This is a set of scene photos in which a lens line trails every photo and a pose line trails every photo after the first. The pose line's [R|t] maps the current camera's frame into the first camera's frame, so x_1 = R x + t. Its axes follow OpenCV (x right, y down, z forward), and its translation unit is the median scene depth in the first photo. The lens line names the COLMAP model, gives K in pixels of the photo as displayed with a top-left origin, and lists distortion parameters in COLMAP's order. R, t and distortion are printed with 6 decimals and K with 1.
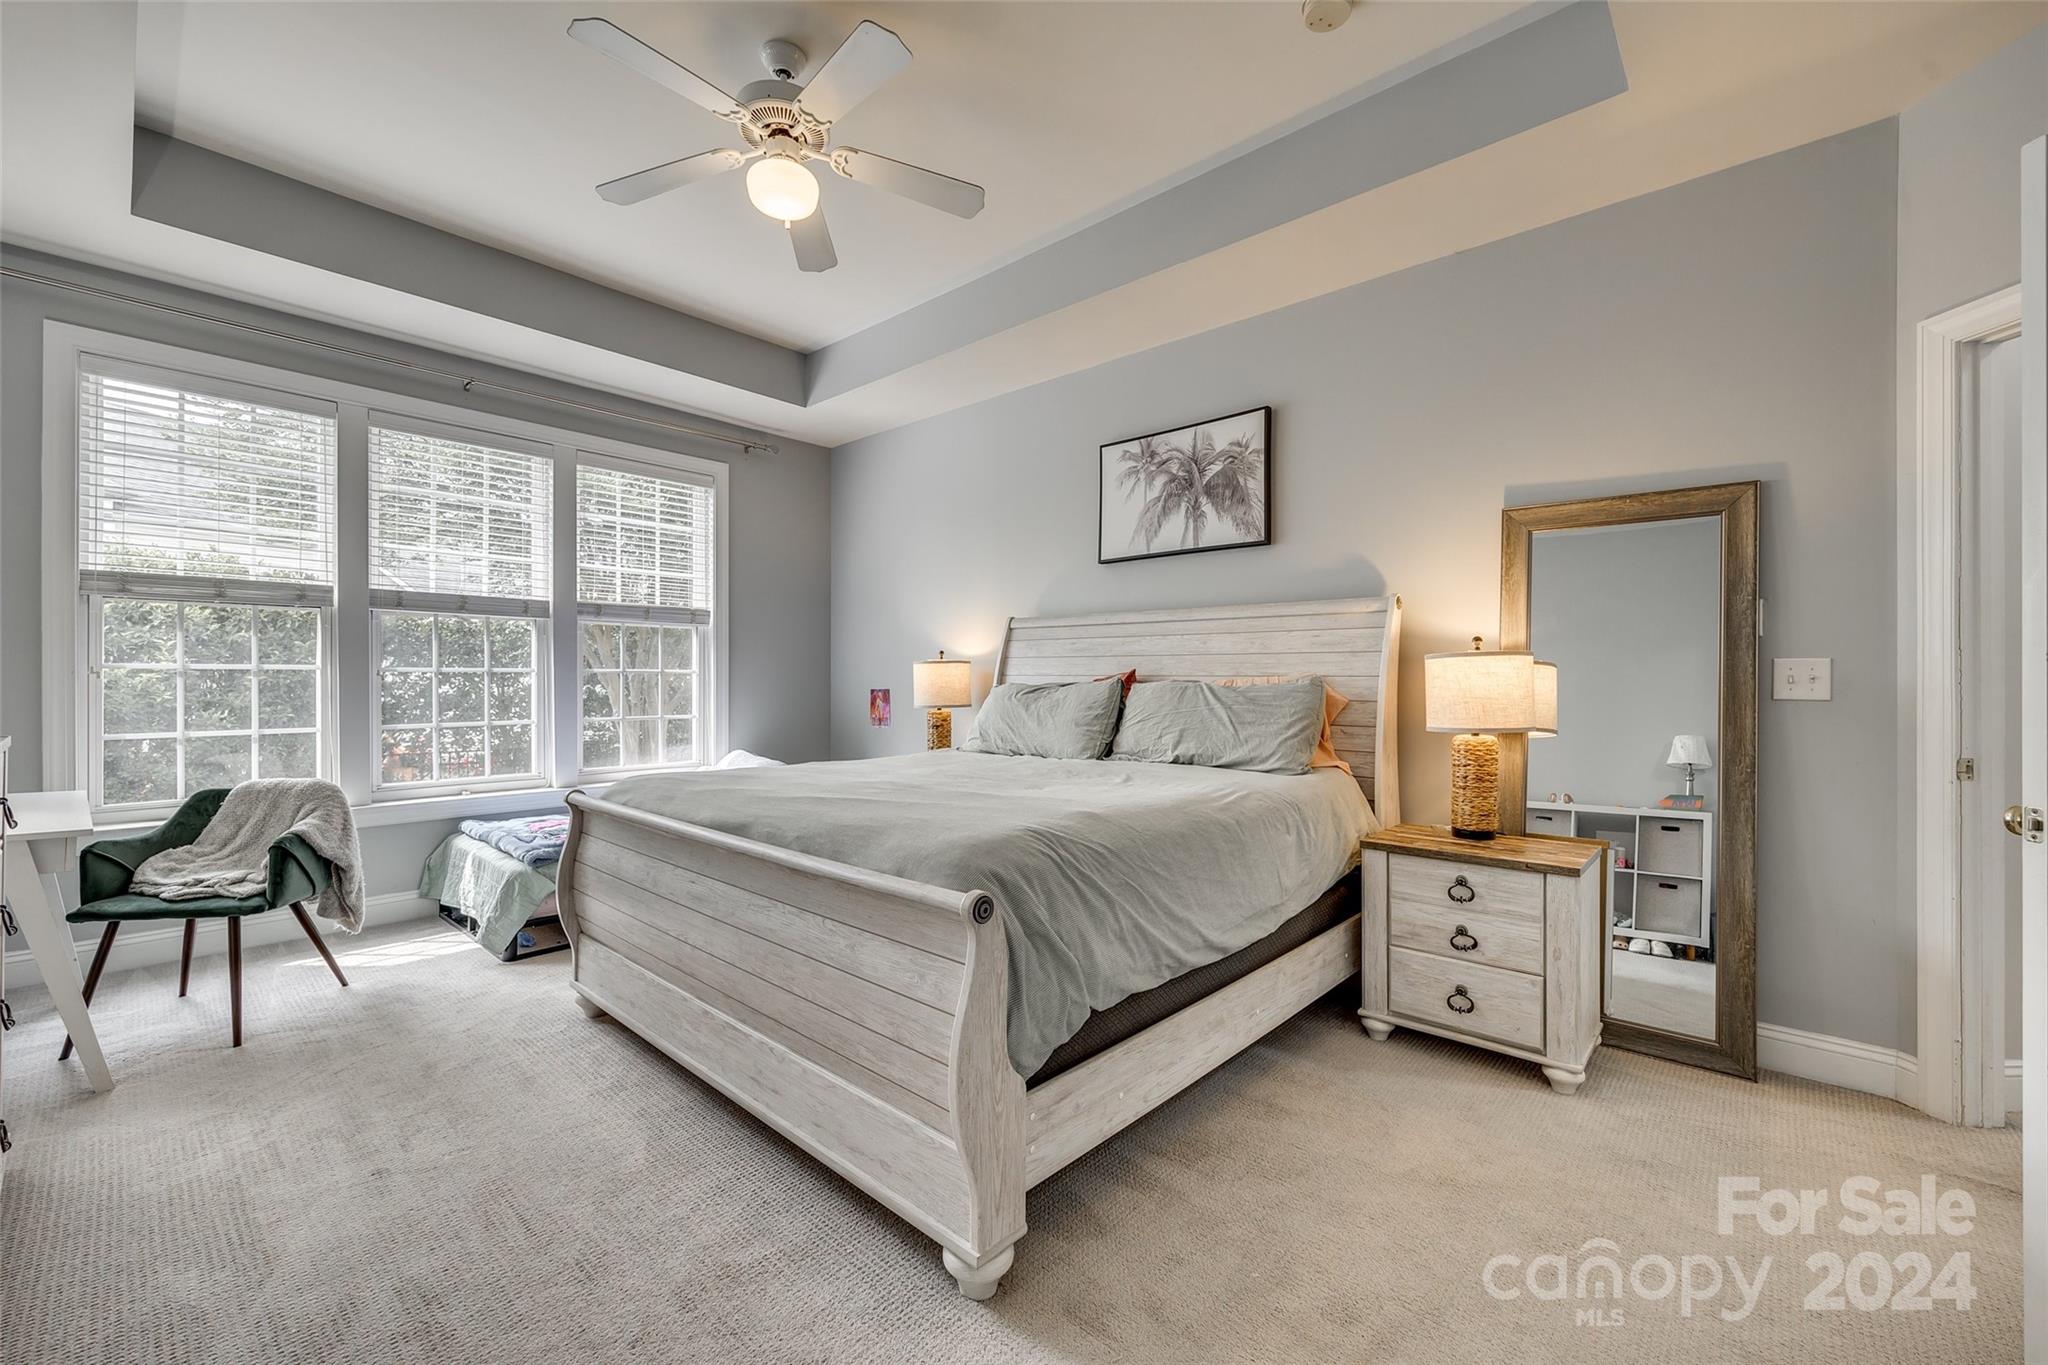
lens RADIAL K [[819.1, 0, 1016.5], [0, 819.1, 676.1], [0, 0, 1]] dist [0.000206, 0.000019]
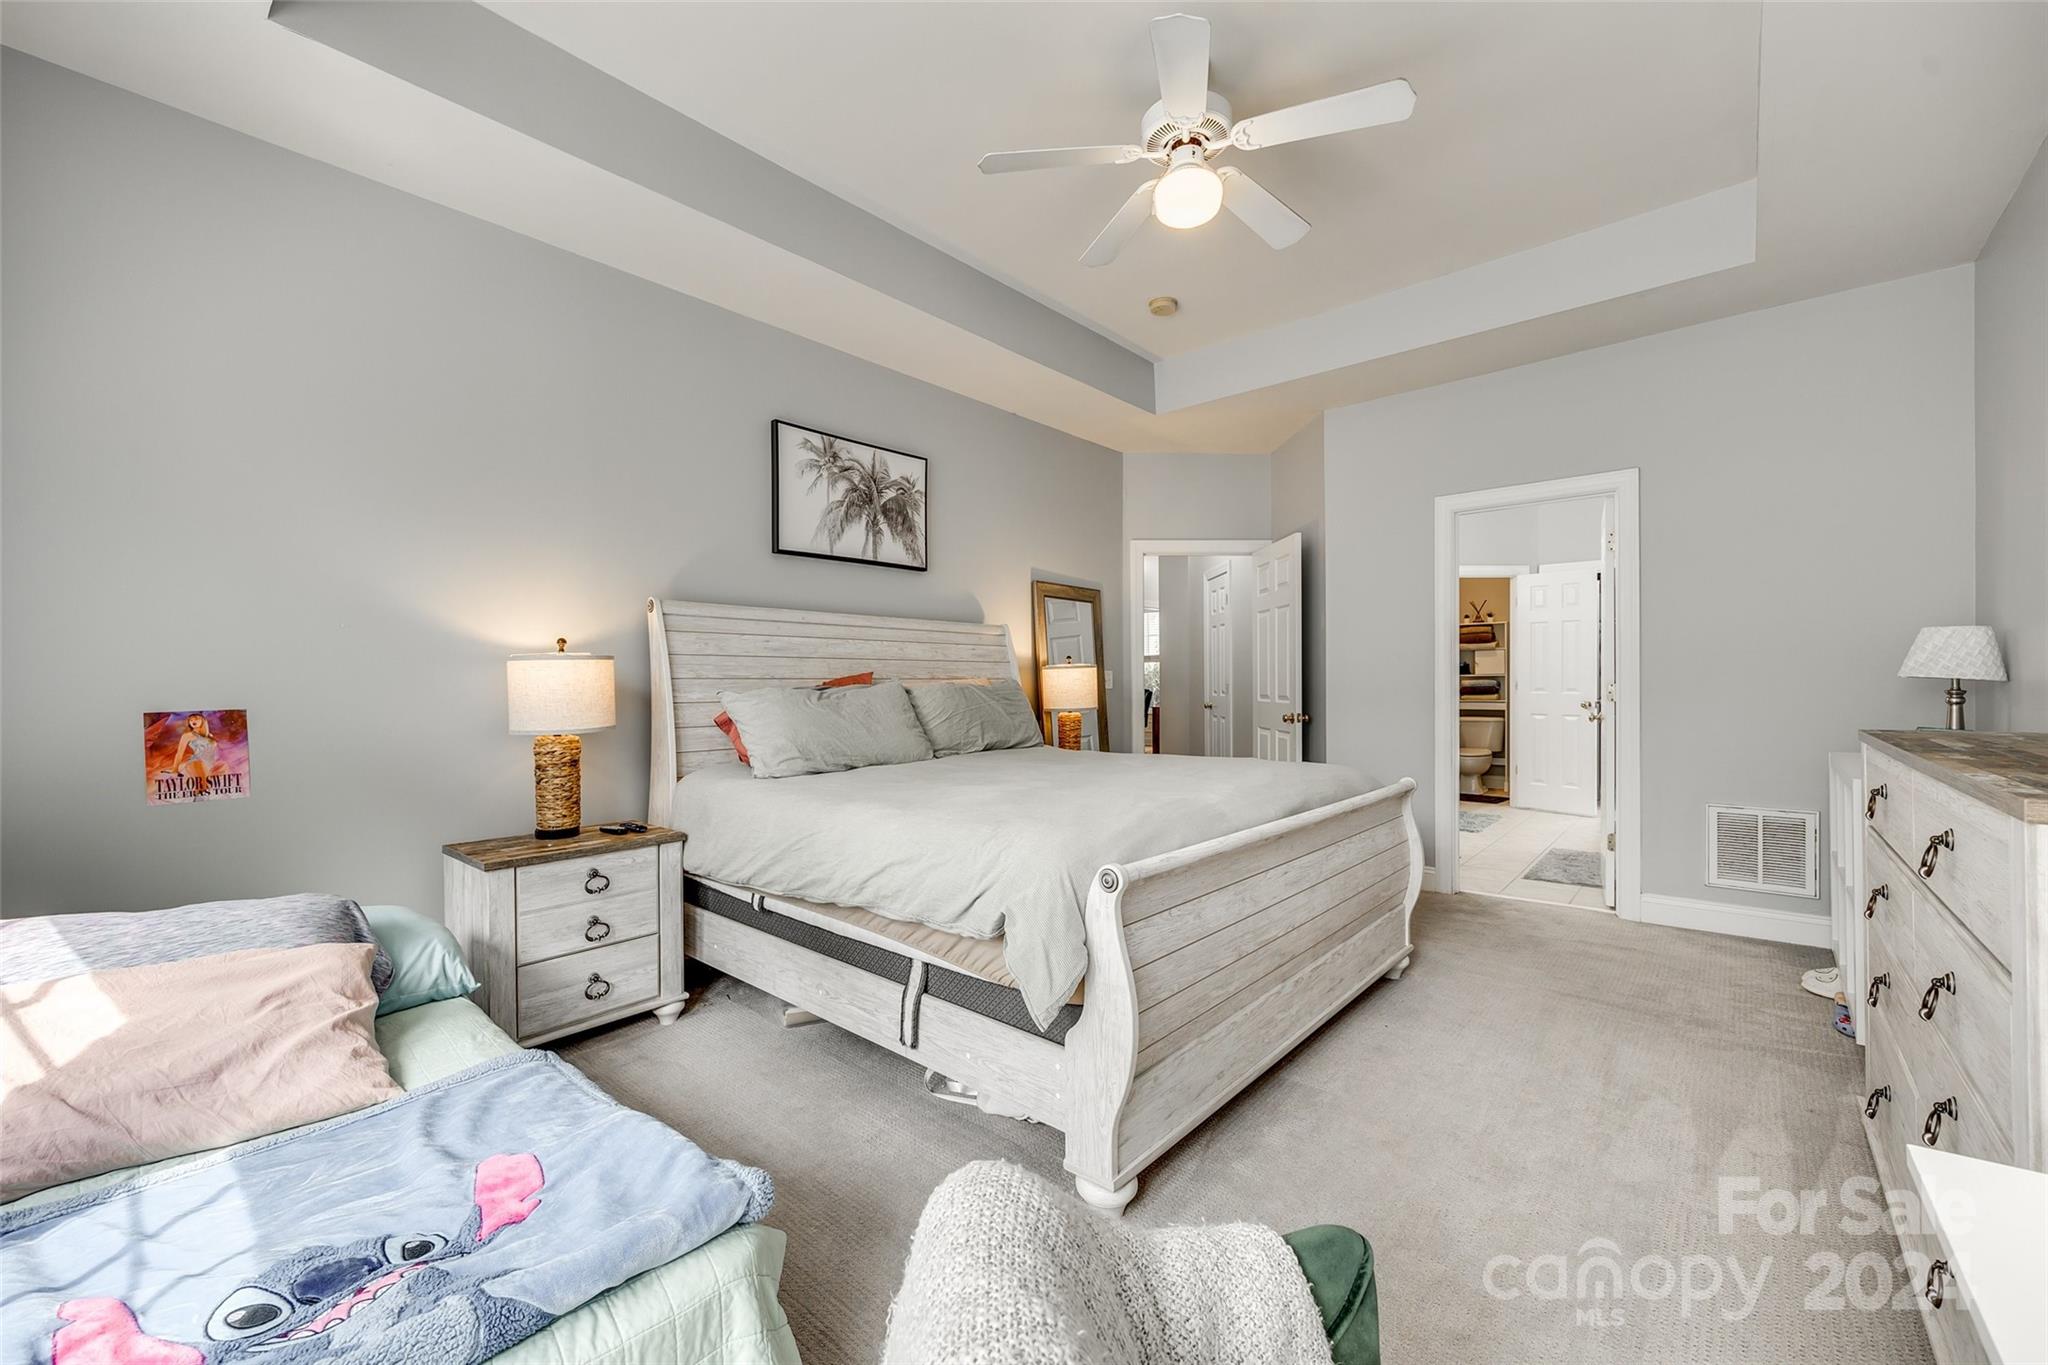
lens RADIAL K [[819.1, 0, 1014.0], [0, 819.1, 686.1], [0, 0, 1]] dist [0.000206, 0.000019]
pose [[-0.017415, -0.013727, 0.999754, -0.873004], [0.000255, 0.999906, 0.013734, -0.004543], [-0.999848, 0.000494, -0.017410, 0.833466]]
